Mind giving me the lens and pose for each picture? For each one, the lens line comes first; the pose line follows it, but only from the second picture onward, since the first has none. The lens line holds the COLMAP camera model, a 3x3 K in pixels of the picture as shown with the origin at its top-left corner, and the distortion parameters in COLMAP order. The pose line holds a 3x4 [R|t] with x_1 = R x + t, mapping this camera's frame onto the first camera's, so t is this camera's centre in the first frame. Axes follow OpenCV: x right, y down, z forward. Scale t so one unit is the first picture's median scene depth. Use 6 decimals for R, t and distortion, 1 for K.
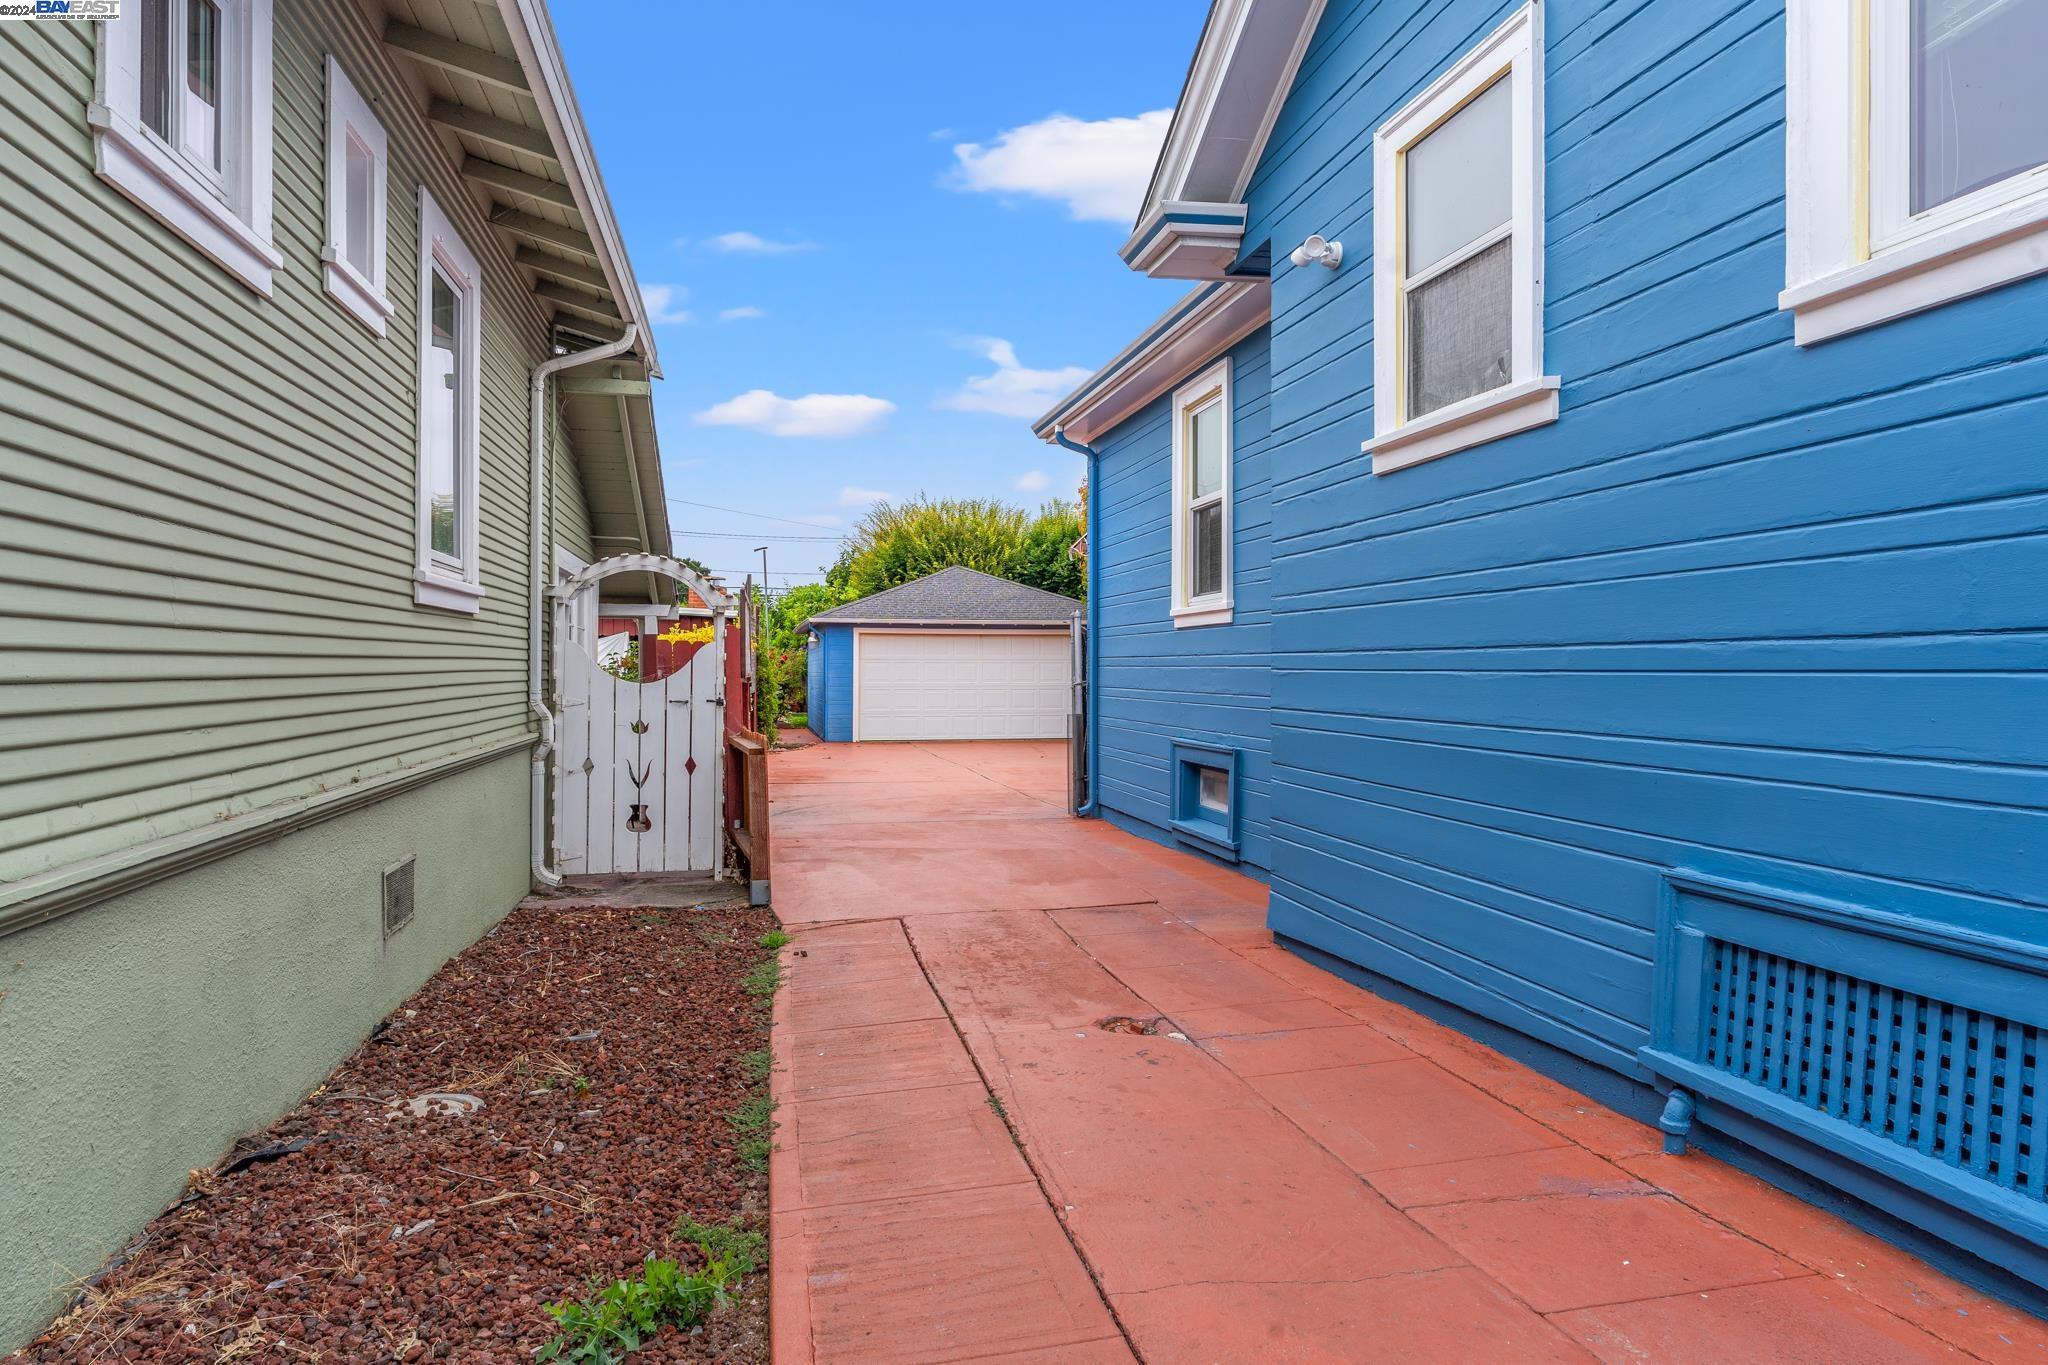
lens RADIAL K [[1265.0, 0, 1023.7], [0, 1265.0, 673.3], [0, 0, 1]] dist [-0.000503, -0.001137]
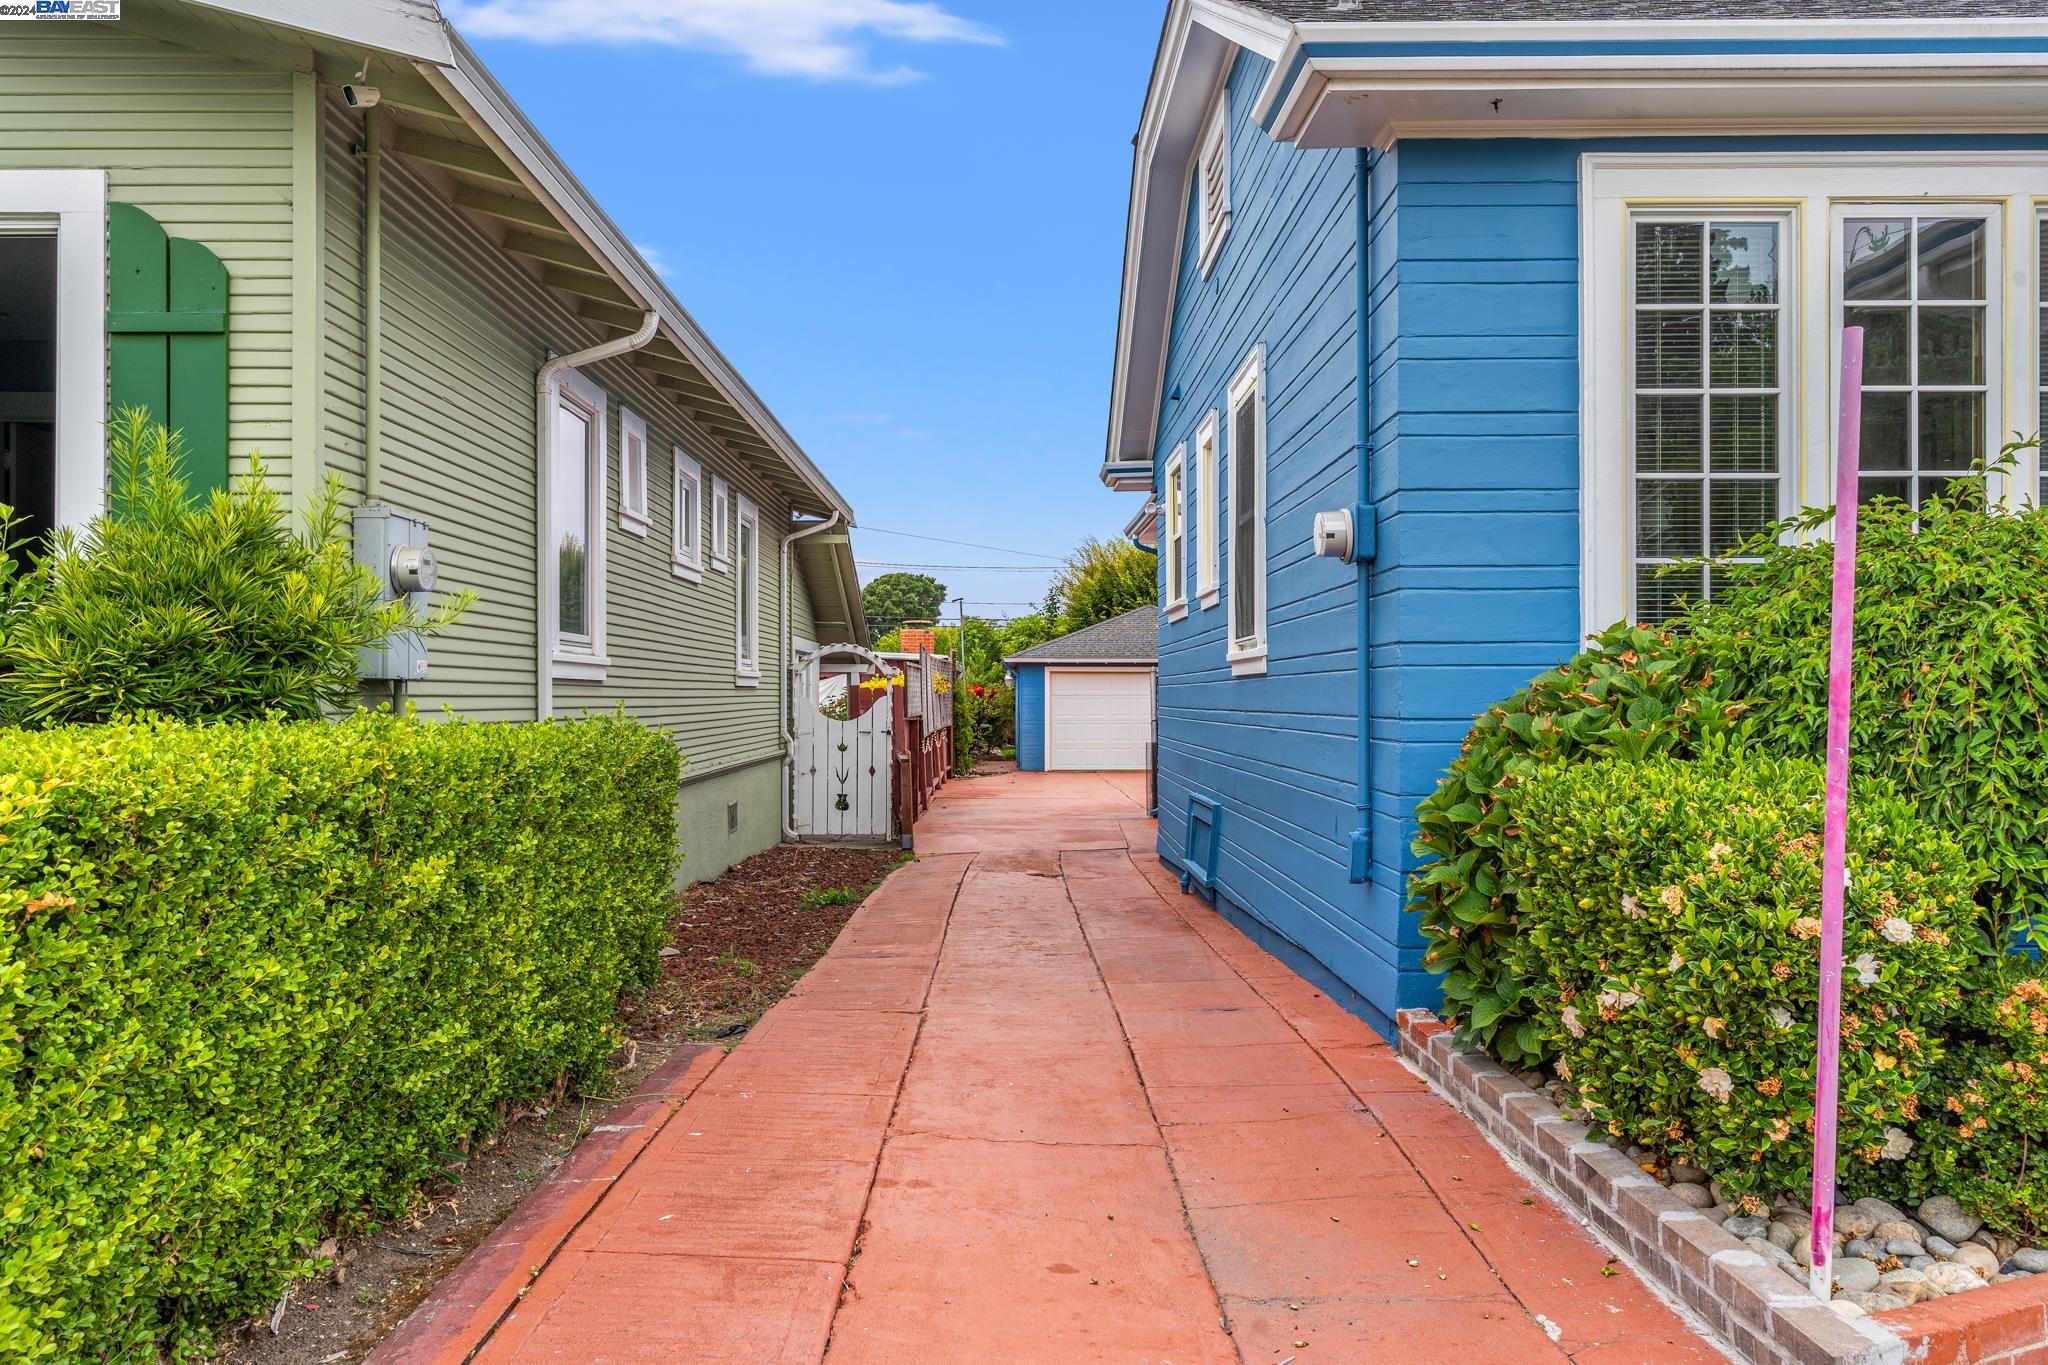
lens RADIAL K [[1500.9, 0, 1014.2], [0, 1500.9, 703.1], [0, 0, 1]] dist [0.002100, 0.001598]
pose [[0.980211, -0.002421, -0.197939, 0.099351], [0.002495, 0.999997, 0.000123, -0.005002], [0.197938, -0.000614, 0.980214, -0.286594]]
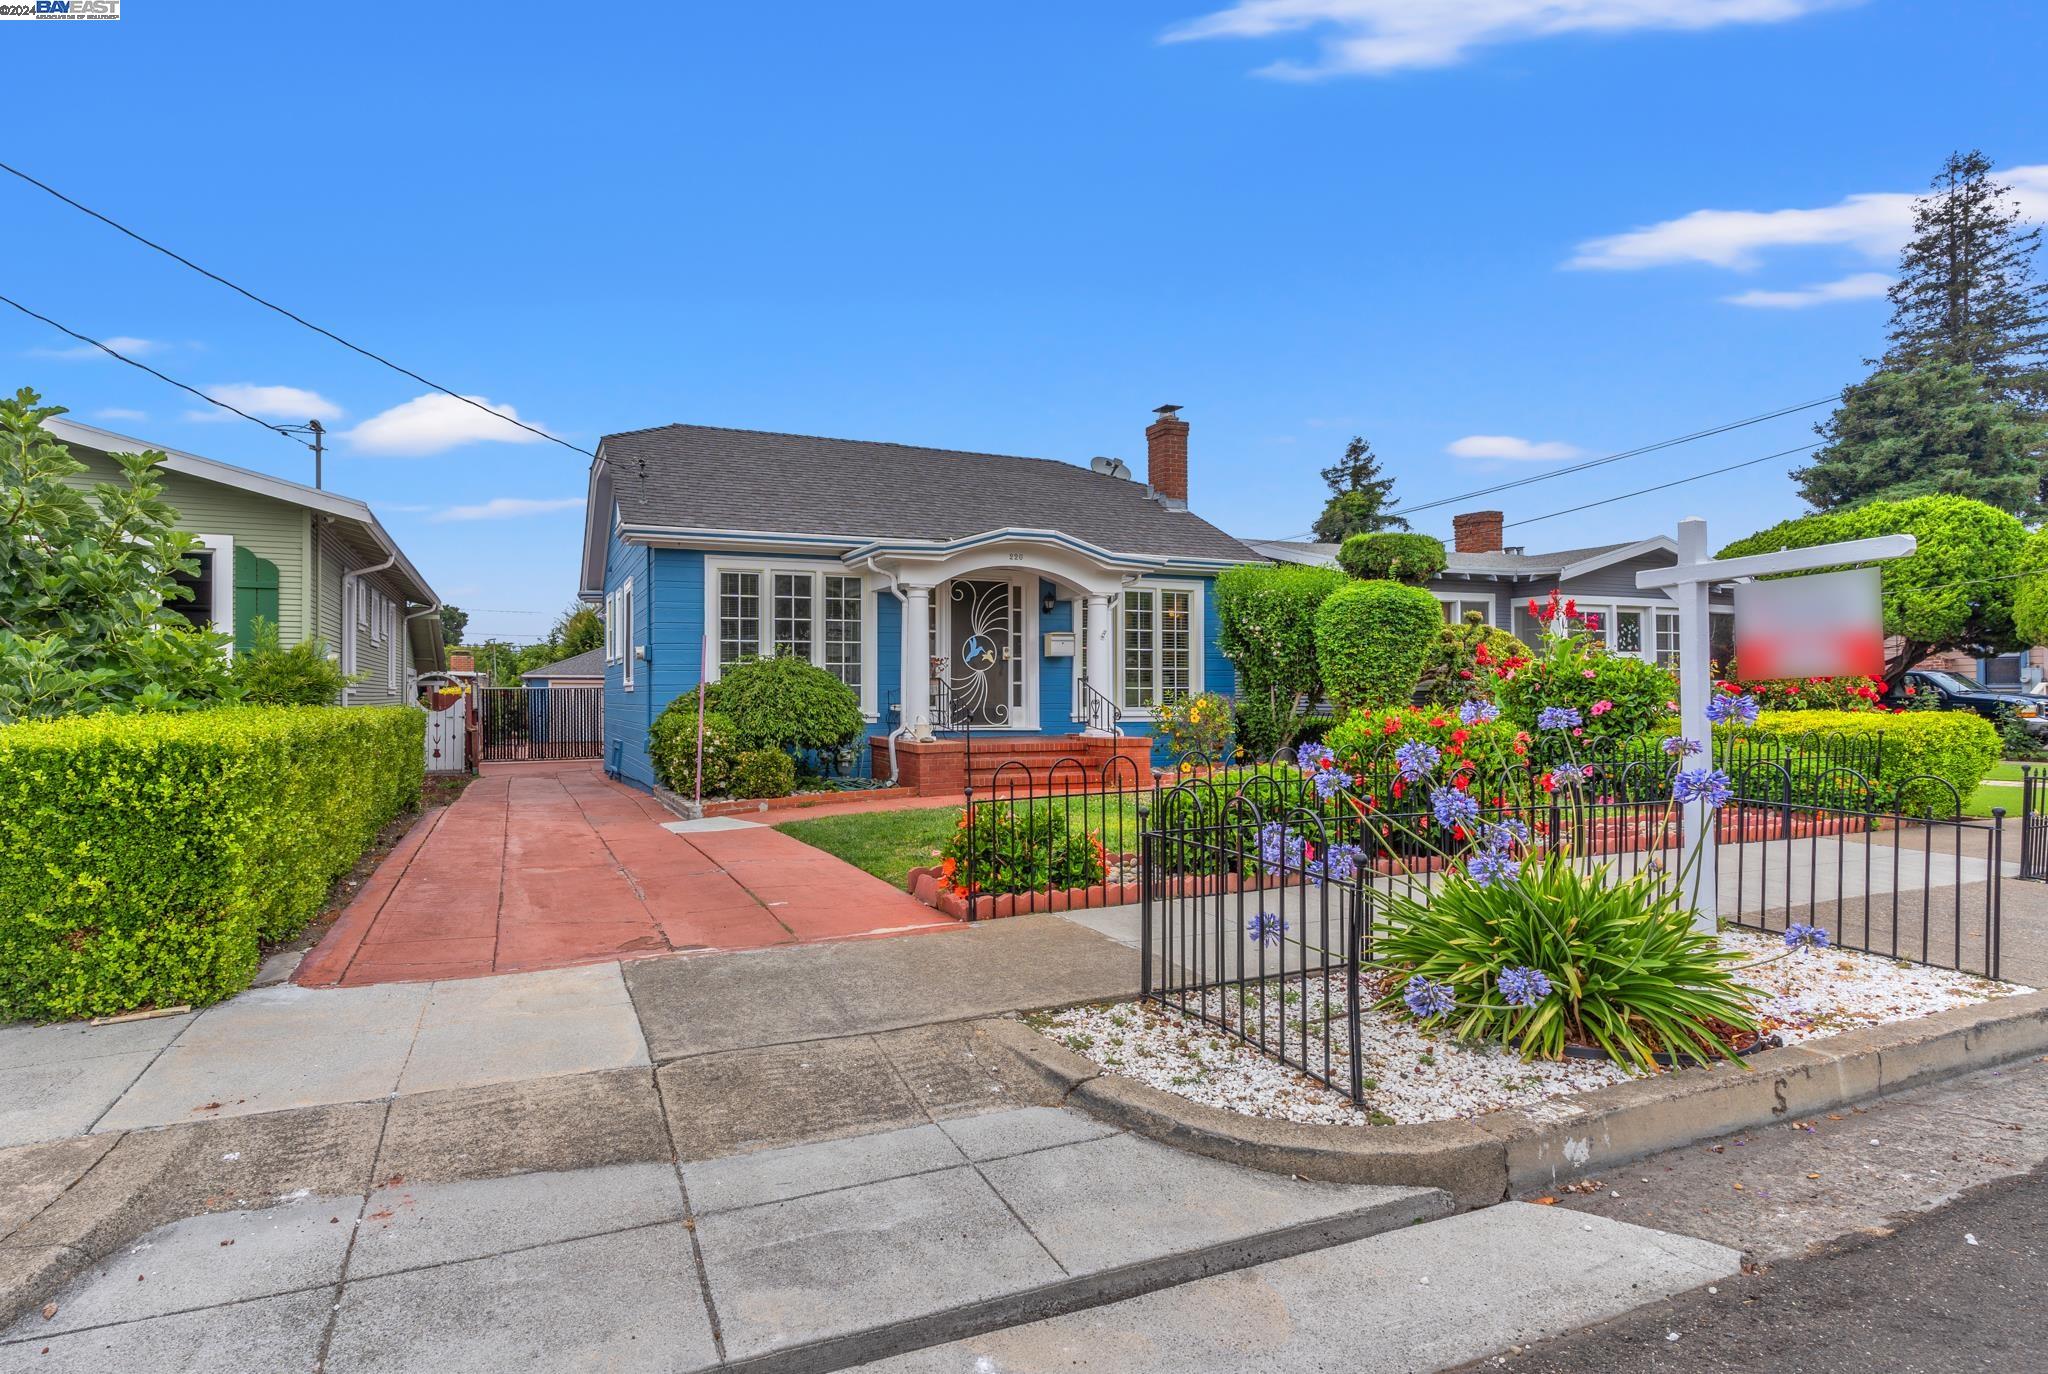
lens RADIAL K [[1059.3, 0, 971.7], [0, 1059.3, 675.2], [0, 0, 1]] dist [-0.000803, -0.000430]
pose [[0.979651, -0.001822, 0.200701, 0.158619], [0.006419, 0.999732, -0.022258, -0.005119], [-0.200607, 0.023093, 0.979400, -0.621674]]
